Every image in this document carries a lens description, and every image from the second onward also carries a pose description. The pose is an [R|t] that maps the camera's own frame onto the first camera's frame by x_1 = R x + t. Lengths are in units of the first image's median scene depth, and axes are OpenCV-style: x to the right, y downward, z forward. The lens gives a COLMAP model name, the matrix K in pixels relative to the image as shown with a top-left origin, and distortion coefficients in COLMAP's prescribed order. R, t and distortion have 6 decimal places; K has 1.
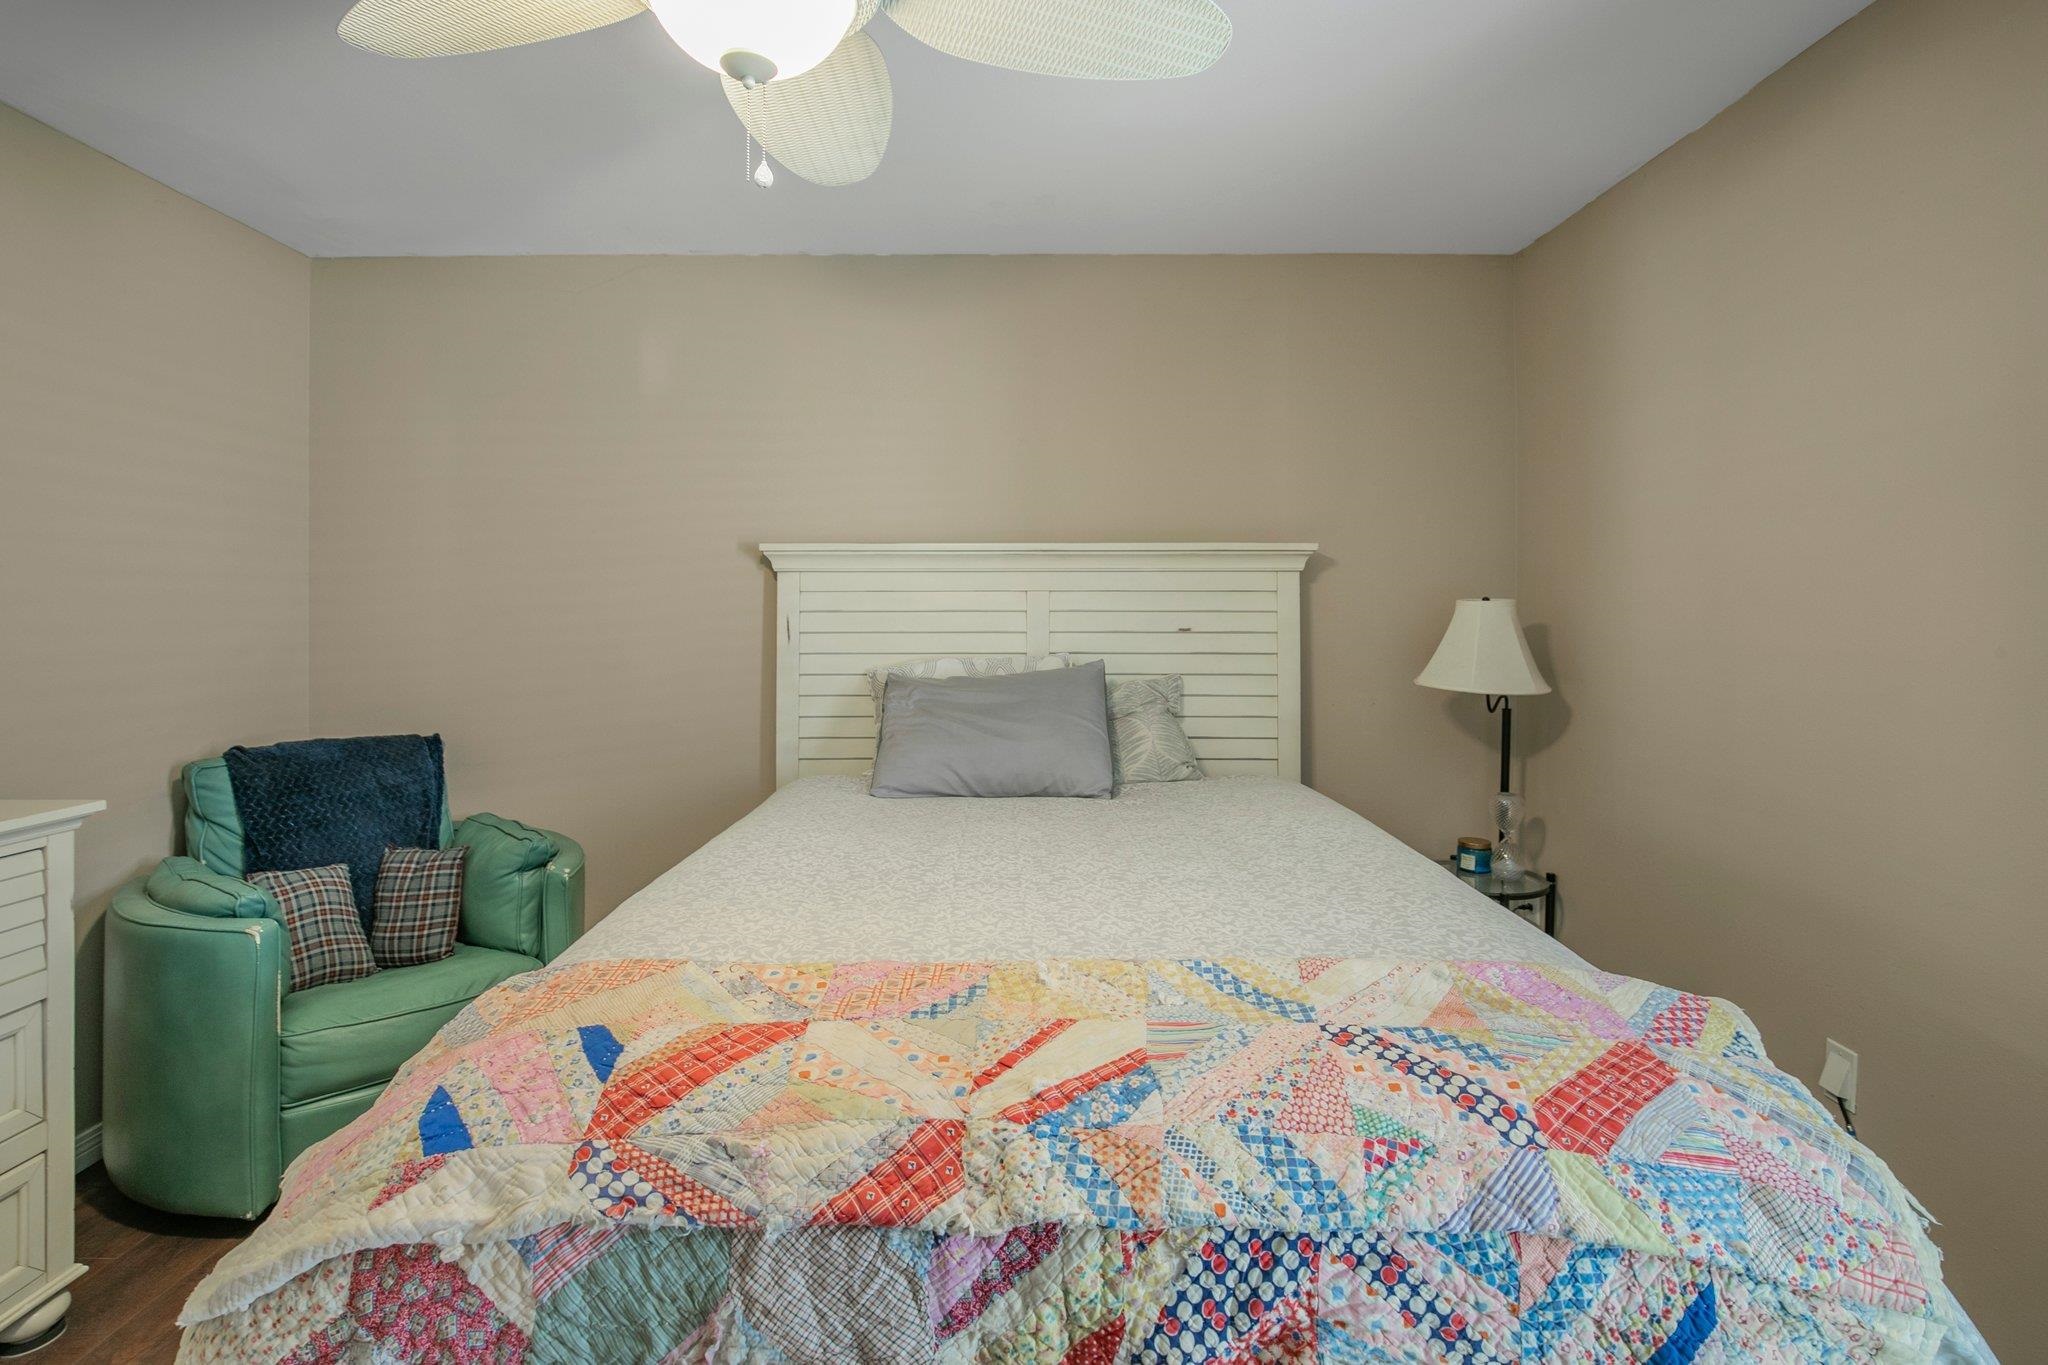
lens RADIAL K [[979.9, 0, 1021.4], [0, 979.9, 625.6], [0, 0, 1]] dist [-0.008167, -0.000318]
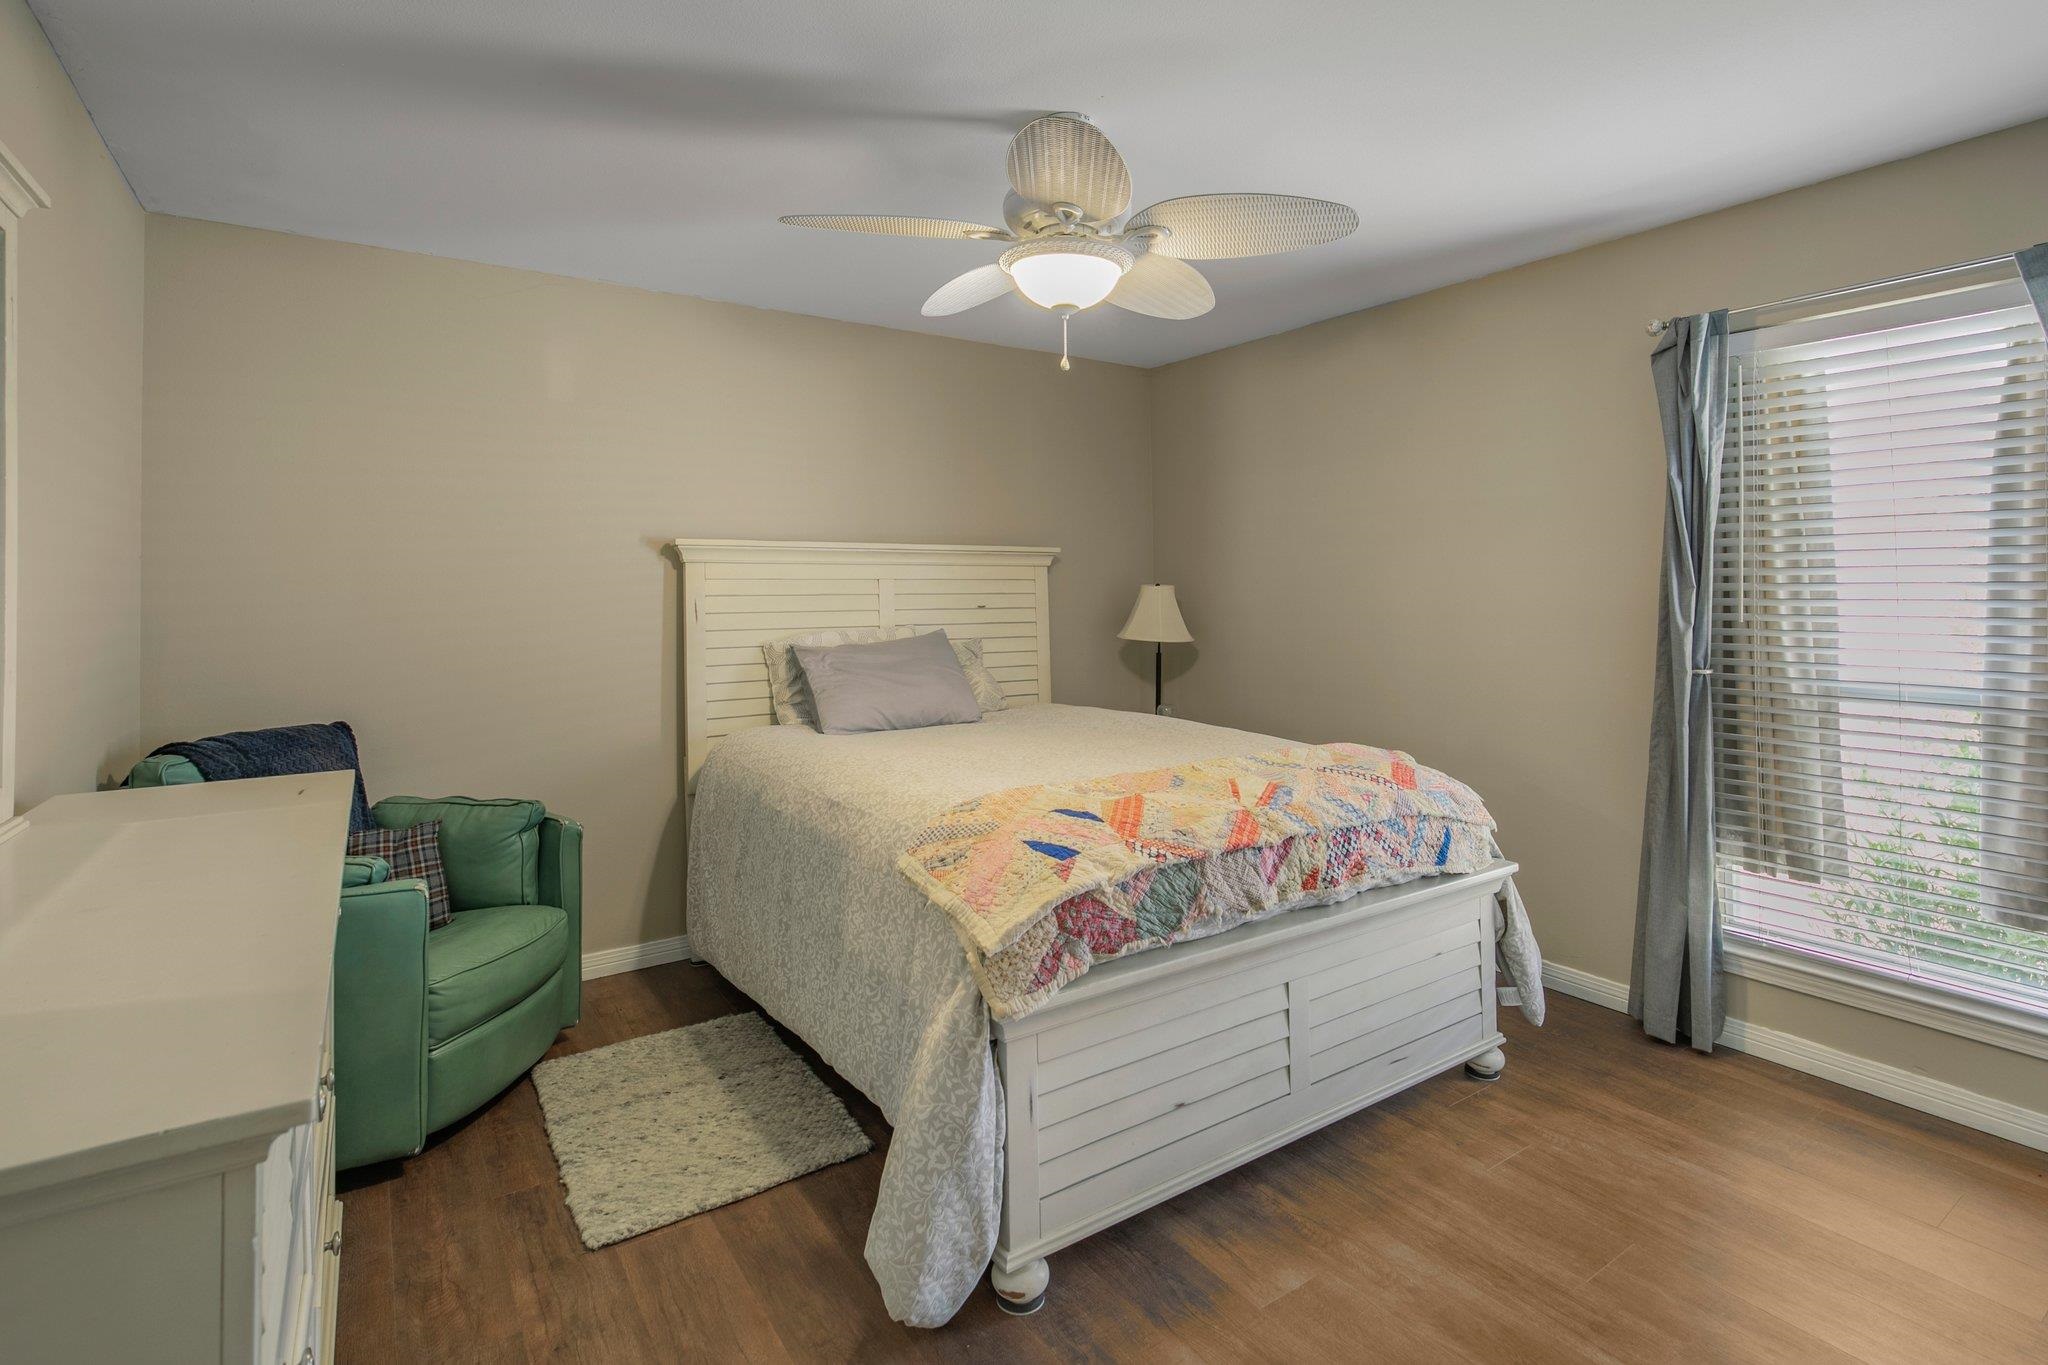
lens RADIAL K [[984.3, 0, 1020.4], [0, 984.3, 584.9], [0, 0, 1]] dist [-0.000774, -0.000036]
pose [[0.829407, -0.001021, 0.558644, -1.397821], [0.014247, 0.999712, -0.019325, 0.002032], [-0.558463, 0.023987, 0.829182, -0.516469]]
